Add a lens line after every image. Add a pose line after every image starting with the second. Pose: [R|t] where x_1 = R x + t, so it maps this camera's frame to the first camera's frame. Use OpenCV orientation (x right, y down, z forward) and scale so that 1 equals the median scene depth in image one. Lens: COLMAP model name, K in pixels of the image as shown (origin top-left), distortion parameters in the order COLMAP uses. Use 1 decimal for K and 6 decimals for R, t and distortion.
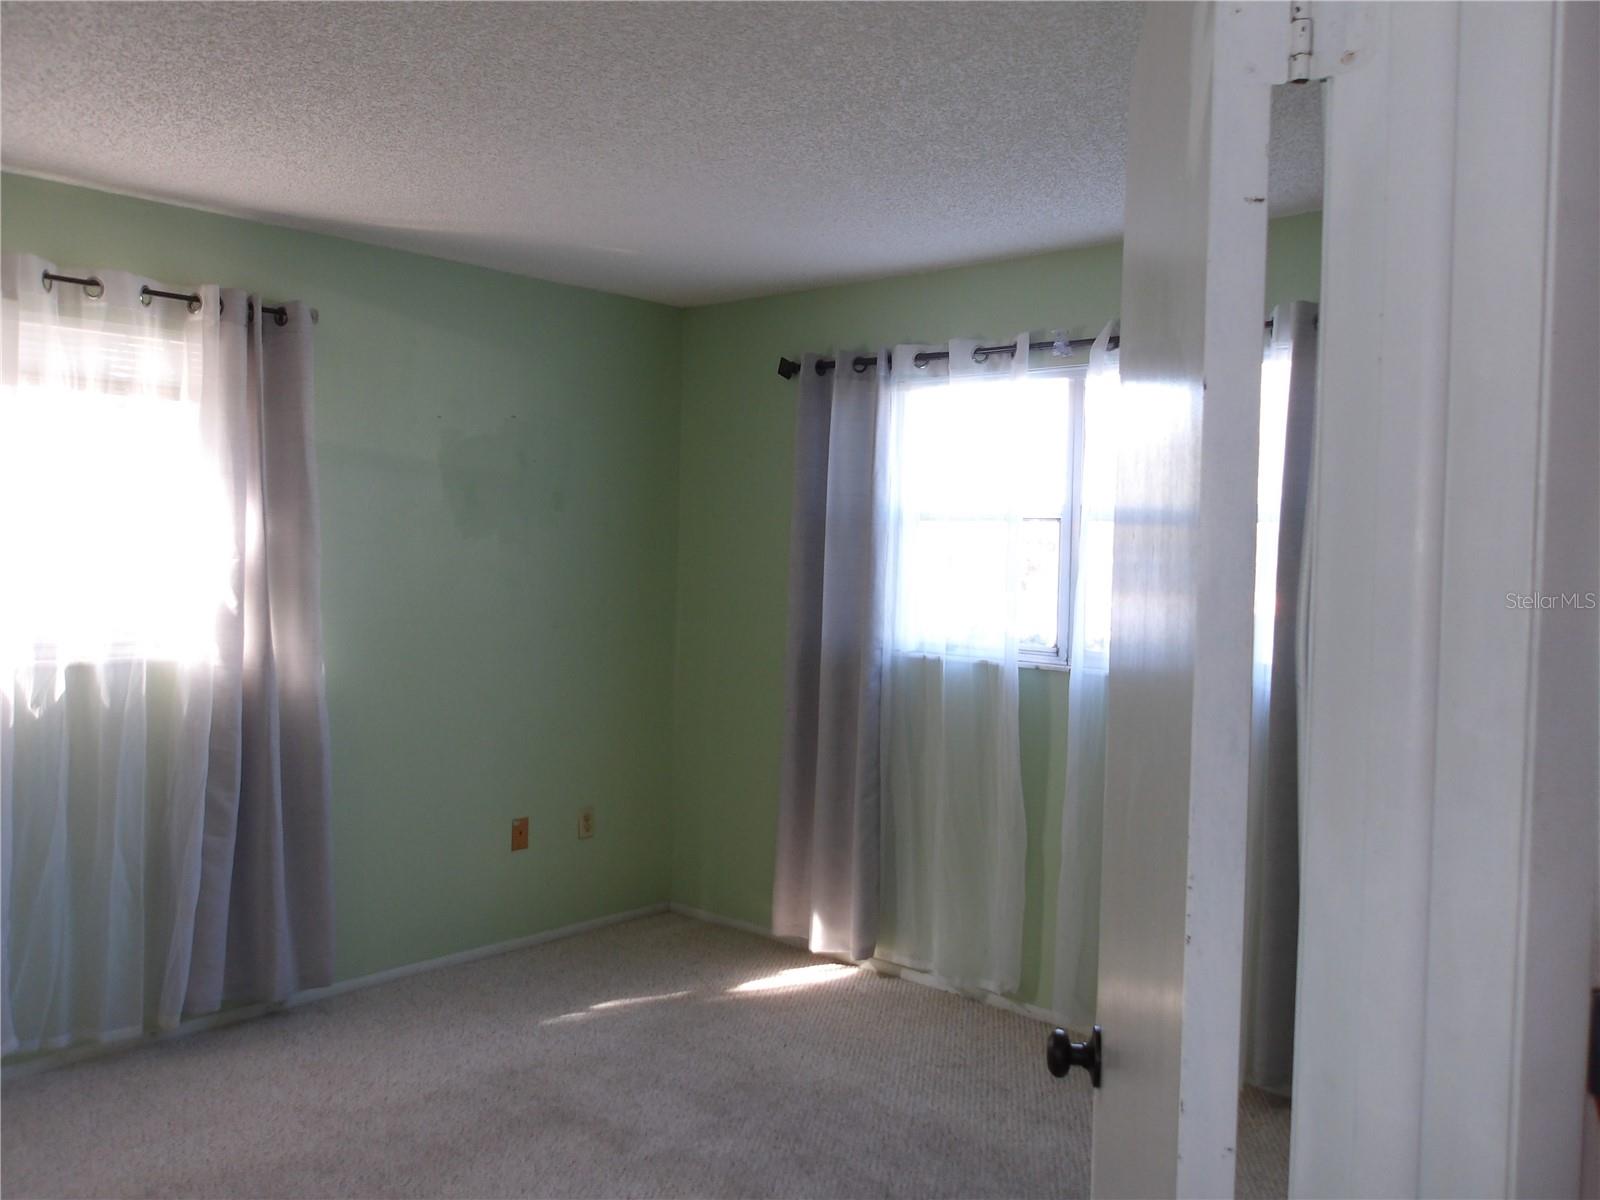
lens RADIAL K [[1294.9, 0, 797.1], [0, 1294.9, 588.4], [0, 0, 1]] dist [-0.006591, 0.001134]
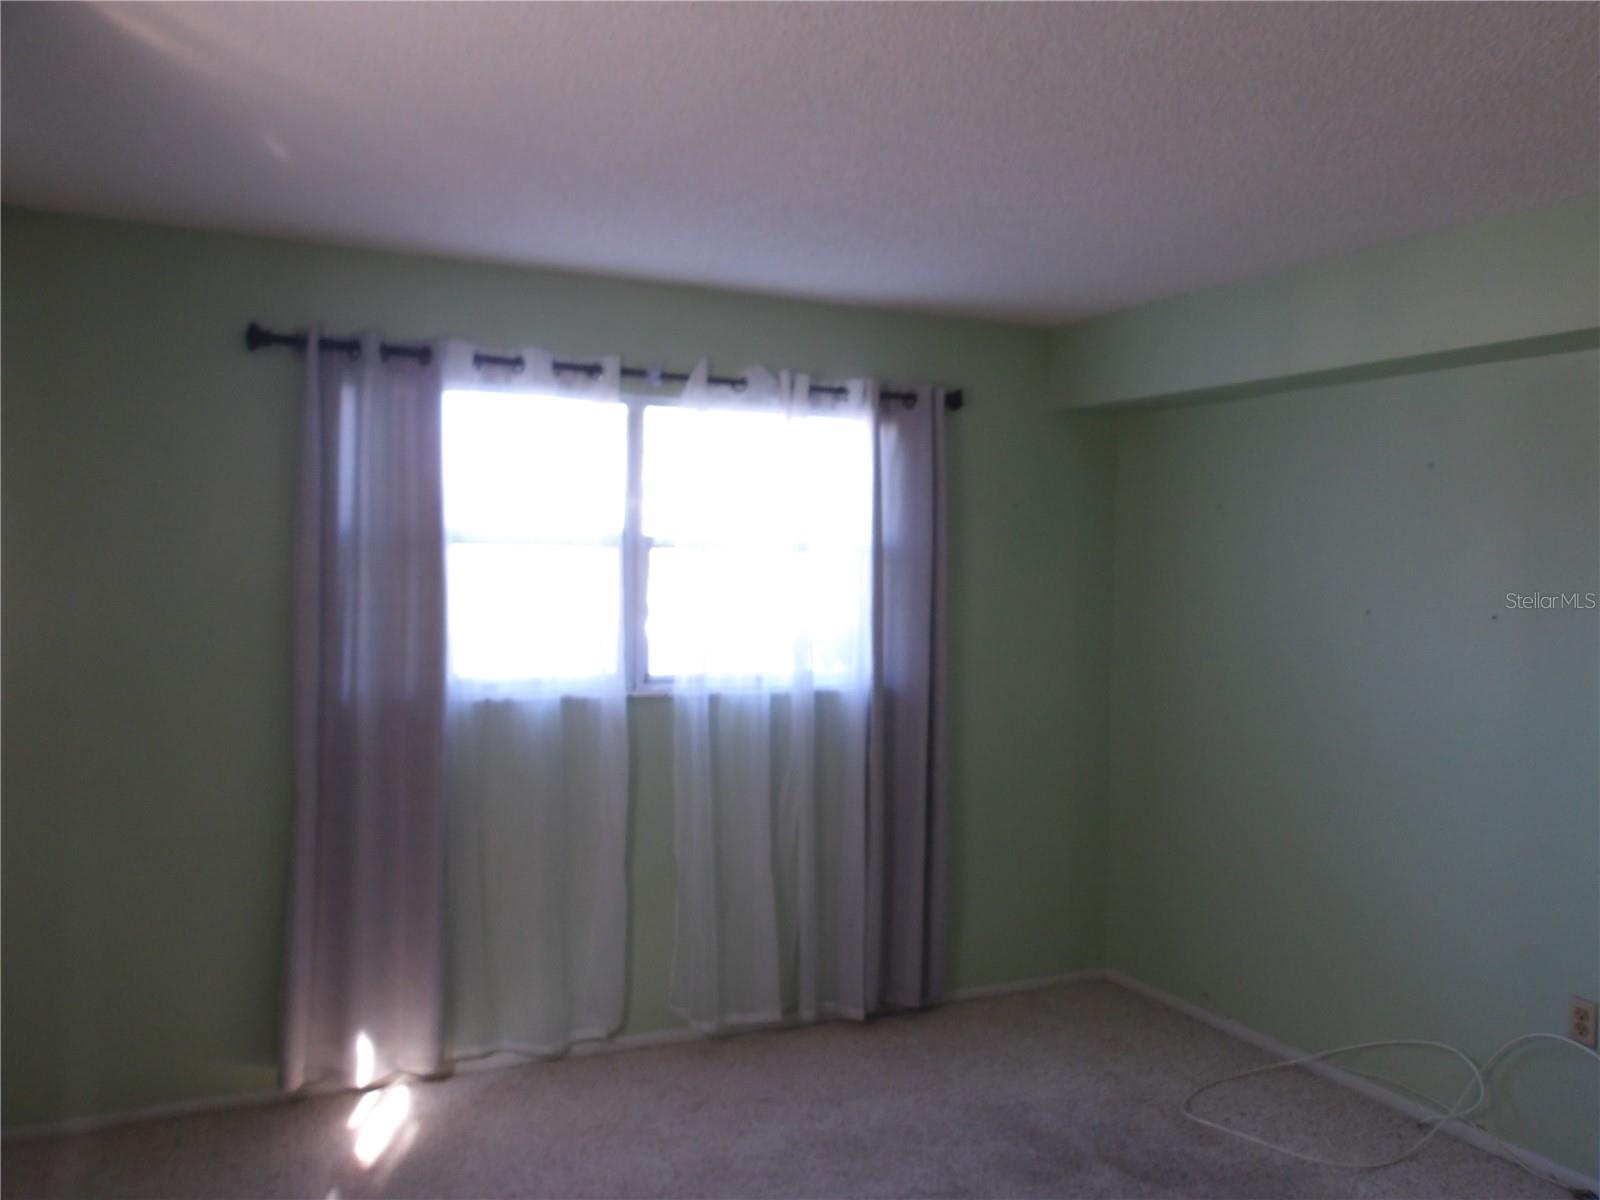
lens RADIAL K [[1294.9, 0, 797.1], [0, 1294.9, 588.4], [0, 0, 1]] dist [-0.006591, 0.001134]
pose [[0.377695, -0.028737, 0.925484, -0.641379], [0.020702, 0.999531, 0.022588, -0.038689], [-0.925698, 0.010628, 0.378113, 0.474021]]
